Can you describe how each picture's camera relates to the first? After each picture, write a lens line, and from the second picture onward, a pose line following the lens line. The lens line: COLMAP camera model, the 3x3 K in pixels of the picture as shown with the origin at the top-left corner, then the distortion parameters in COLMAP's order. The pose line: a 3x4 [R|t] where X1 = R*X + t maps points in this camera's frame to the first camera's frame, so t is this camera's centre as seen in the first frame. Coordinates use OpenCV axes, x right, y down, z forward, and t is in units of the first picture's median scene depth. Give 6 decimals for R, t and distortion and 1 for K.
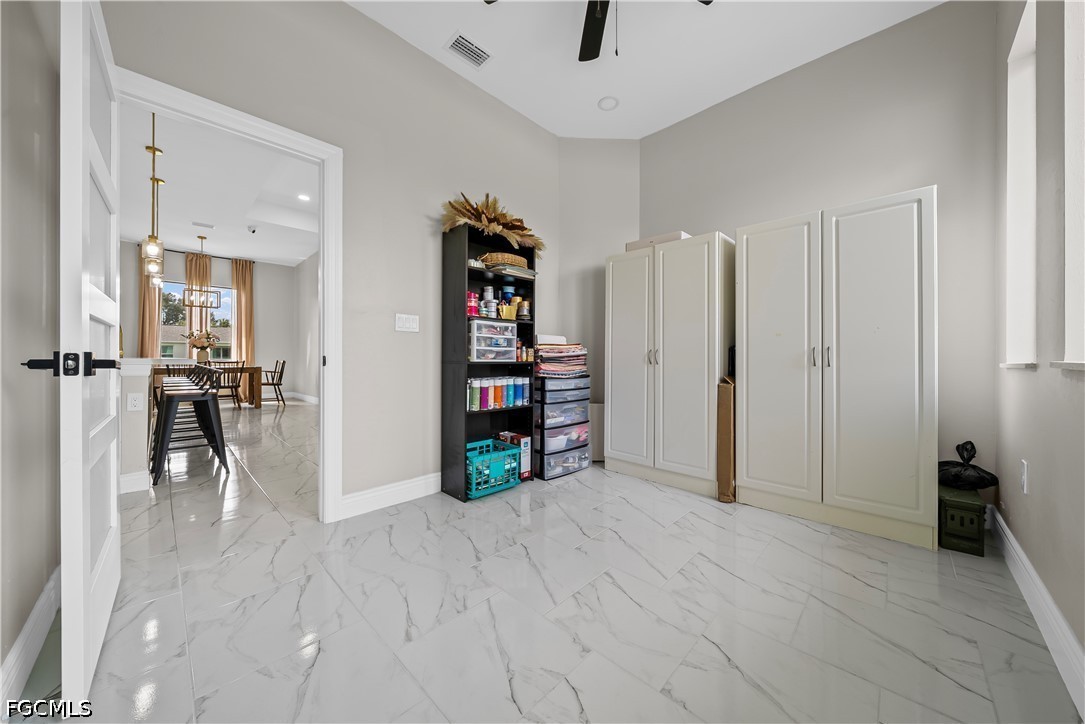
lens RADIAL K [[375.2, 0, 546.7], [0, 375.2, 361.3], [0, 0, 1]] dist [-0.005767, 0.000265]
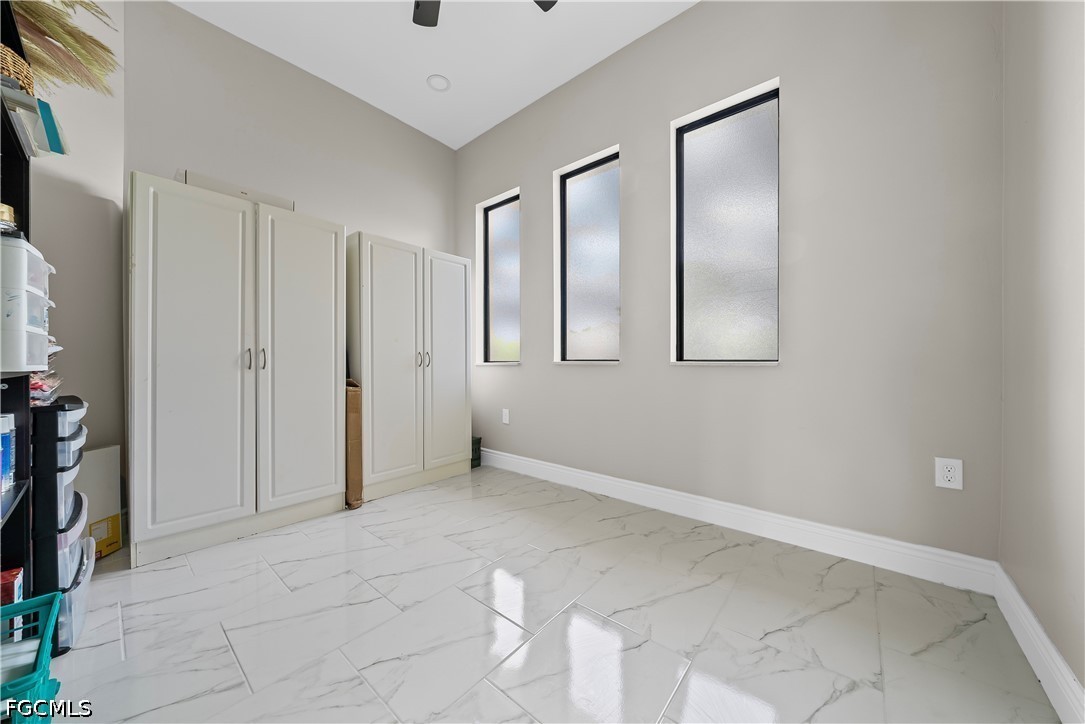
lens RADIAL K [[375.2, 0, 542.9], [0, 375.2, 358.2], [0, 0, 1]] dist [-0.005767, 0.000265]
pose [[-0.065453, 0.004905, 0.997844, -0.552855], [0.008055, 0.999958, -0.004387, -0.006658], [-0.997823, 0.007750, -0.065489, 0.596615]]
